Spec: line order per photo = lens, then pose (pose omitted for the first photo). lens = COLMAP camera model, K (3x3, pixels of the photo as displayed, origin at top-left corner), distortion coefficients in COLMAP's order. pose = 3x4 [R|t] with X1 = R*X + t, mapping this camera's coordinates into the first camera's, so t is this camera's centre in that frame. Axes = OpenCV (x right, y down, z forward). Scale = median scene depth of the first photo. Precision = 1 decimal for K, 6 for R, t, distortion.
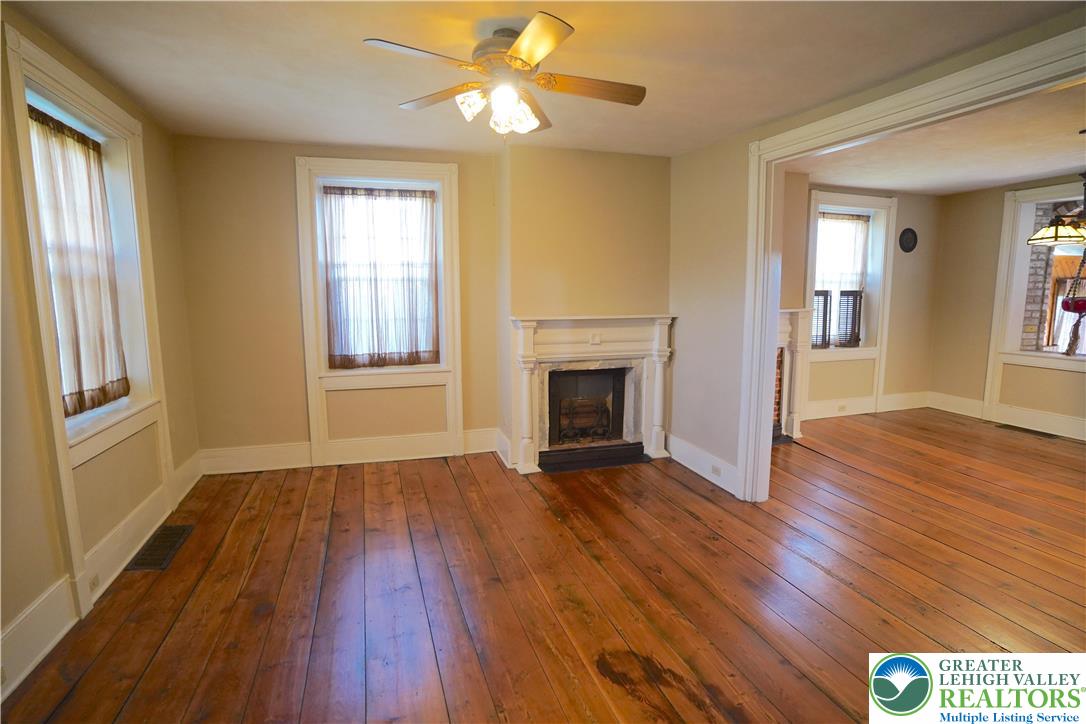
lens RADIAL K [[533.3, 0, 542.0], [0, 533.3, 357.6], [0, 0, 1]] dist [-0.082917, 0.034013]
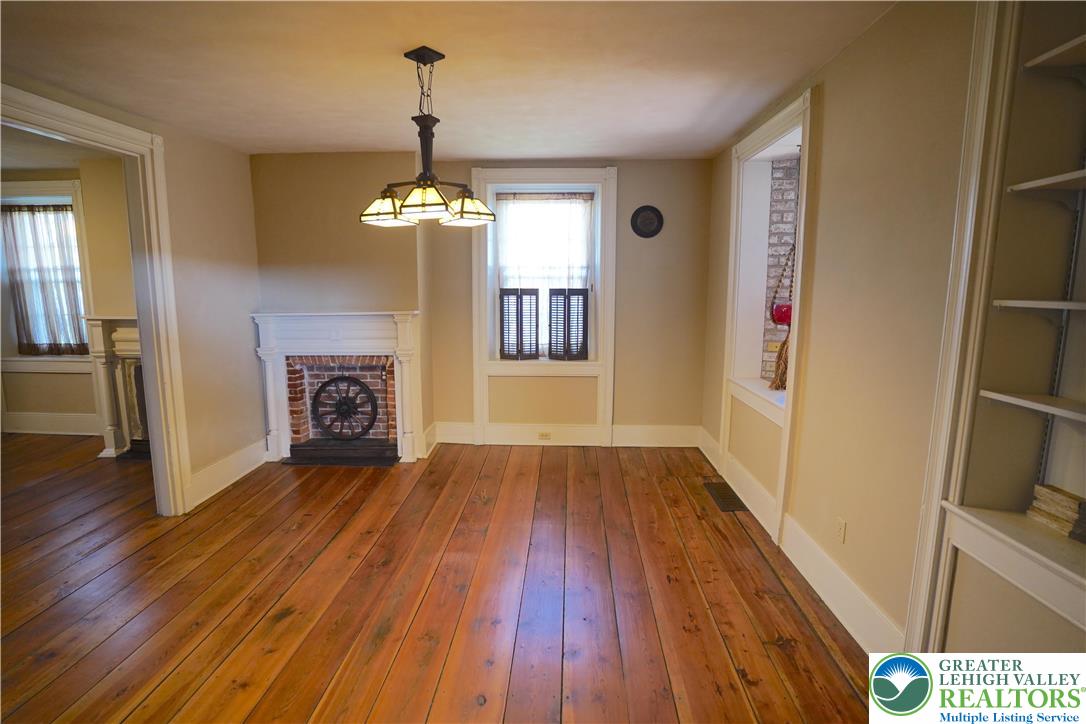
lens RADIAL K [[533.3, 0, 542.0], [0, 533.3, 357.6], [0, 0, 1]] dist [-0.082917, 0.034013]
pose [[0.938707, 0.050382, -0.341014, 1.167731], [-0.047120, 0.998730, 0.017848, -0.050846], [0.341480, -0.000685, 0.939889, 0.308202]]
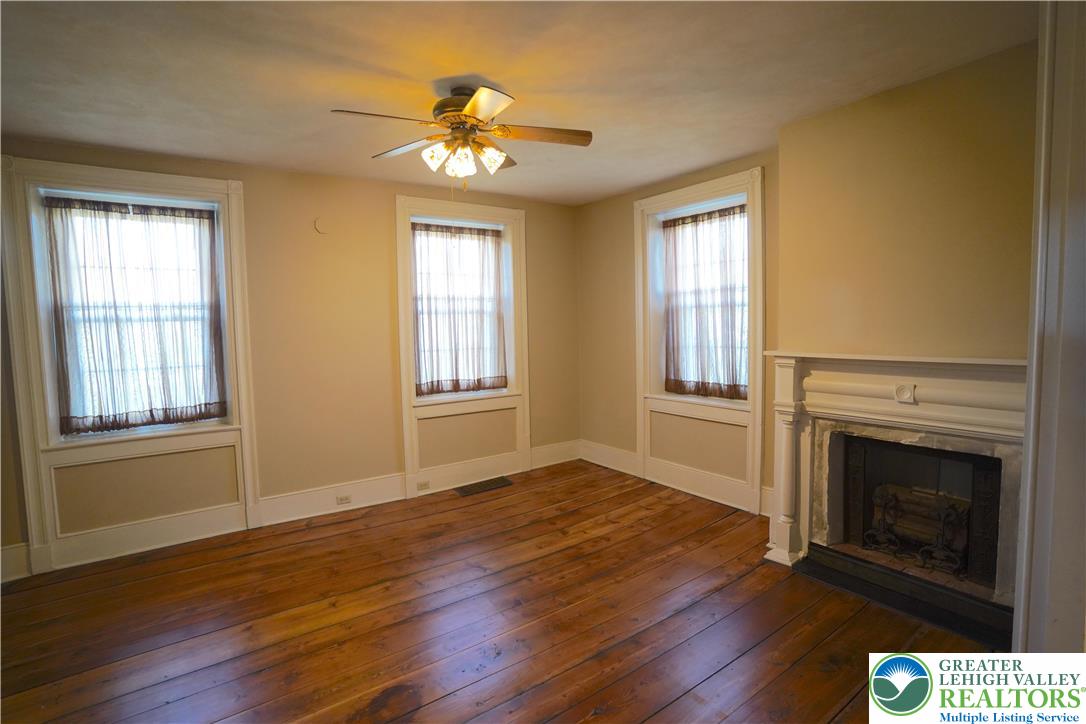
lens RADIAL K [[533.3, 0, 542.0], [0, 533.3, 357.6], [0, 0, 1]] dist [-0.082917, 0.034013]
pose [[0.298814, 0.057792, -0.952560, 0.546785], [-0.099238, 0.994635, 0.029215, -0.053928], [0.949137, 0.085800, 0.302946, 0.440693]]
